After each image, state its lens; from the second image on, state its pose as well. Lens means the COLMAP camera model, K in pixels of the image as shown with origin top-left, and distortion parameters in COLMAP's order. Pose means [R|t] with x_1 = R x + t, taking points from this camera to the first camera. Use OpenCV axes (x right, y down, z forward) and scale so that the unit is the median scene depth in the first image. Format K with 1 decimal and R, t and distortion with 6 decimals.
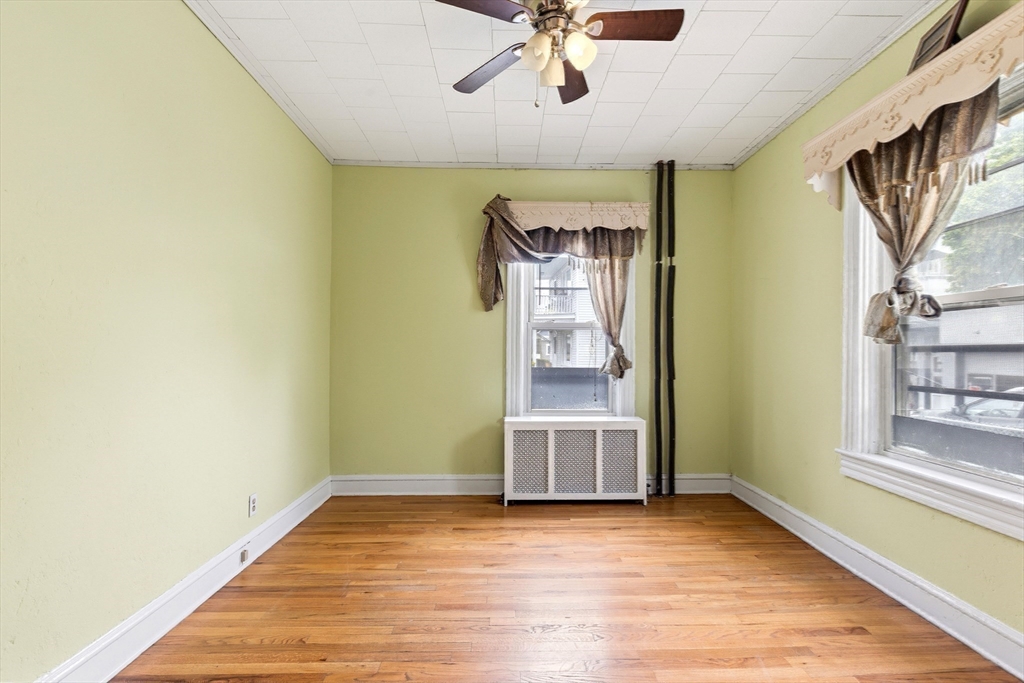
lens RADIAL K [[466.5, 0, 517.8], [0, 466.5, 345.6], [0, 0, 1]] dist [0.011106, -0.001194]
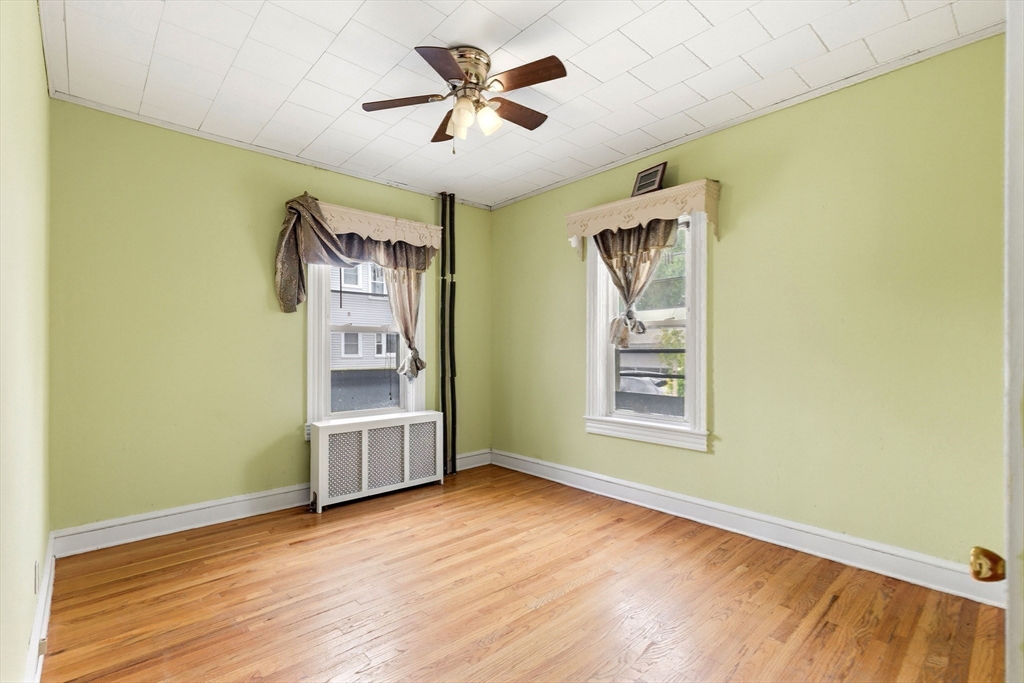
lens RADIAL K [[466.5, 0, 511.6], [0, 466.5, 344.9], [0, 0, 1]] dist [0.011106, -0.001194]
pose [[0.760718, 0.001605, 0.649080, -0.413183], [-0.001353, 0.999999, -0.000887, -0.009710], [-0.649081, -0.000203, 0.760719, -0.009255]]
